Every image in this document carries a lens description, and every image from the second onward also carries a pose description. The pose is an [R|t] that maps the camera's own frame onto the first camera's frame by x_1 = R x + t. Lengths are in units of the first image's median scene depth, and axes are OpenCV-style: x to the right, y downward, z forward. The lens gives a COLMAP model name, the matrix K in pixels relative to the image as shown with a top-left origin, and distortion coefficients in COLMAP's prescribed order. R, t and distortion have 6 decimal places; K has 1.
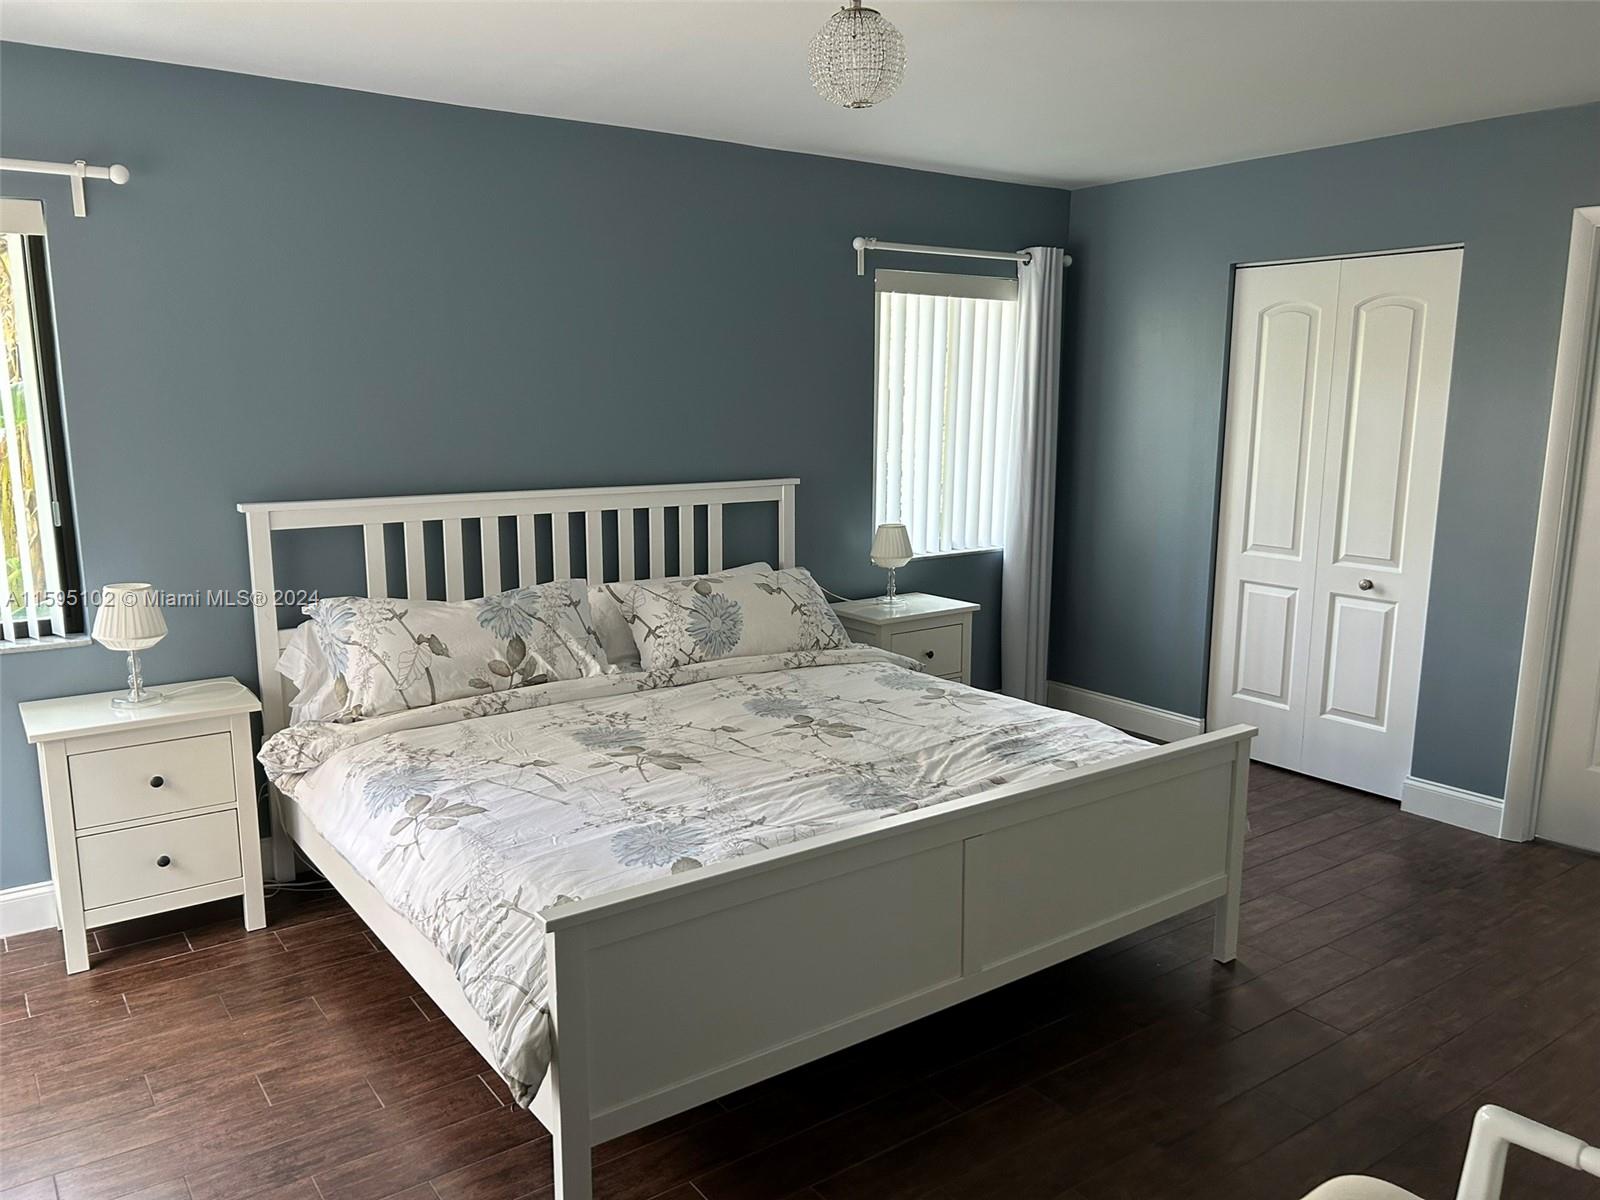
lens RADIAL K [[1202.5, 0, 787.1], [0, 1202.5, 587.0], [0, 0, 1]] dist [0.042688, -0.012465]
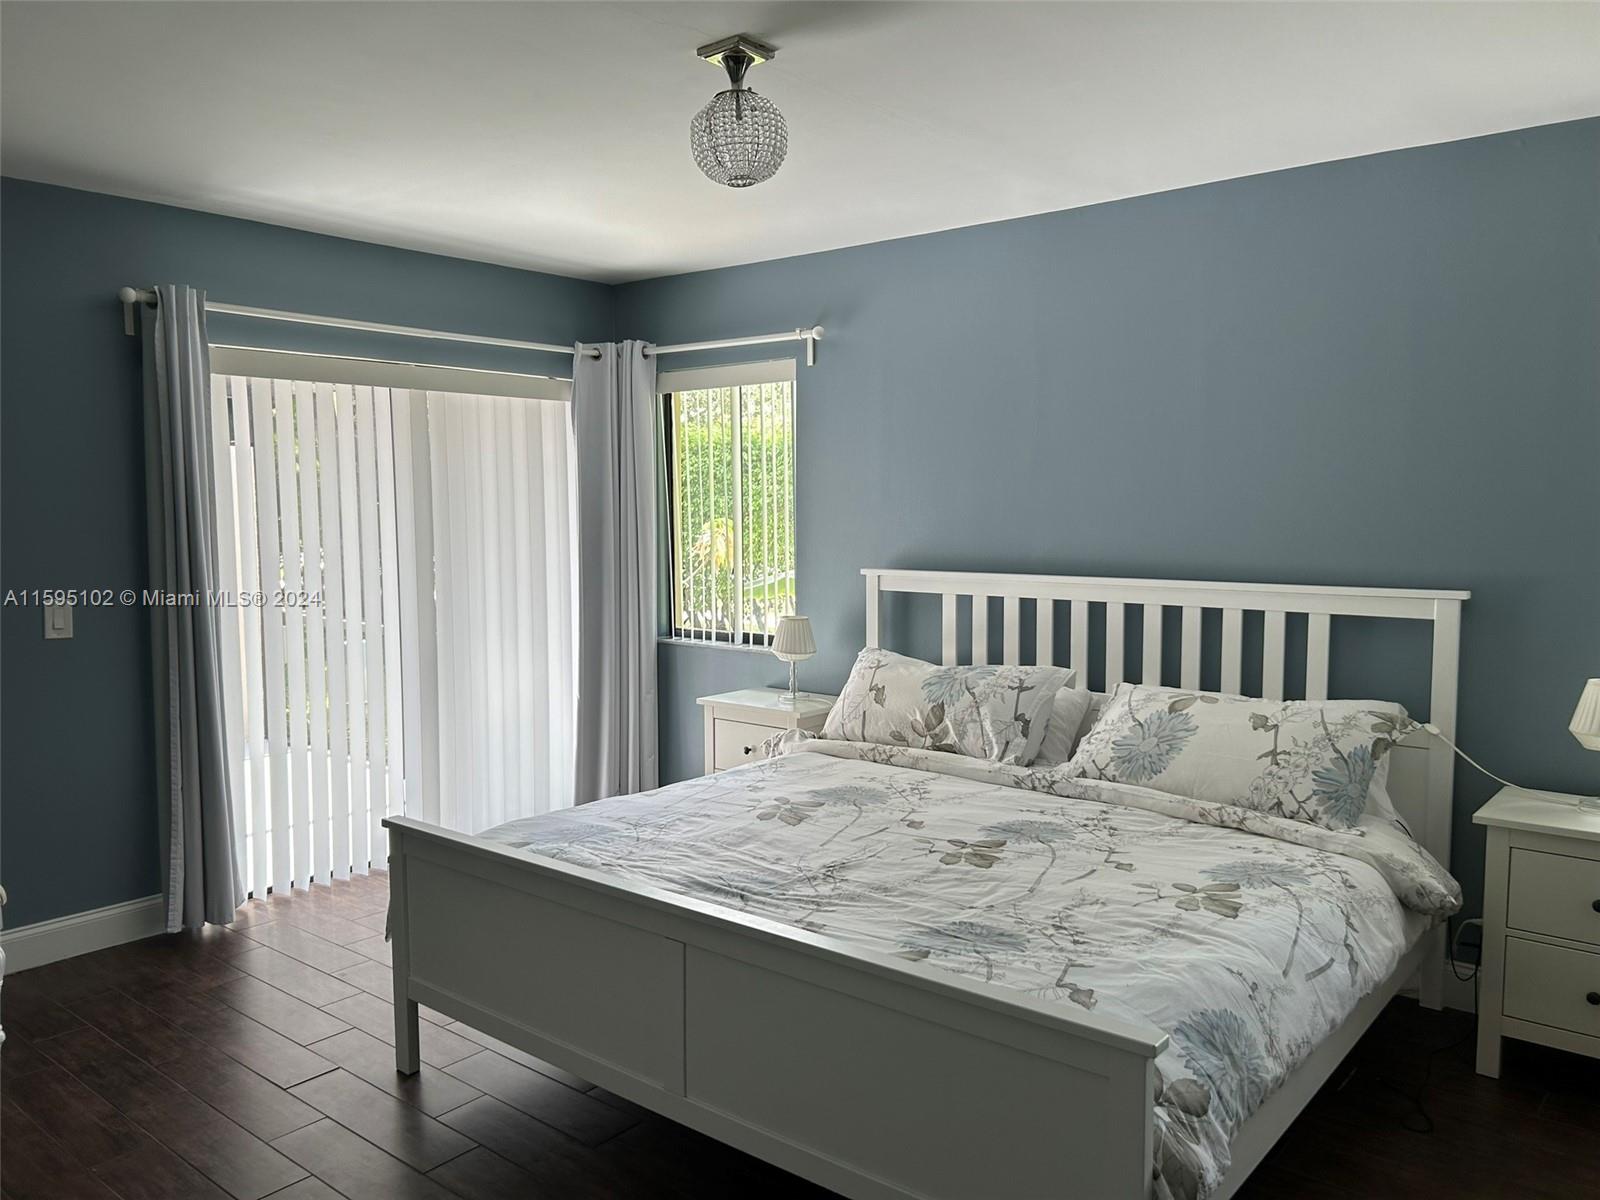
lens RADIAL K [[1202.5, 0, 786.7], [0, 1202.5, 612.2], [0, 0, 1]] dist [0.042688, -0.012465]
pose [[0.246918, 0.093855, -0.964481, 0.761111], [-0.140866, 0.988203, 0.060100, -0.084329], [0.958743, 0.121023, 0.257226, 0.569585]]
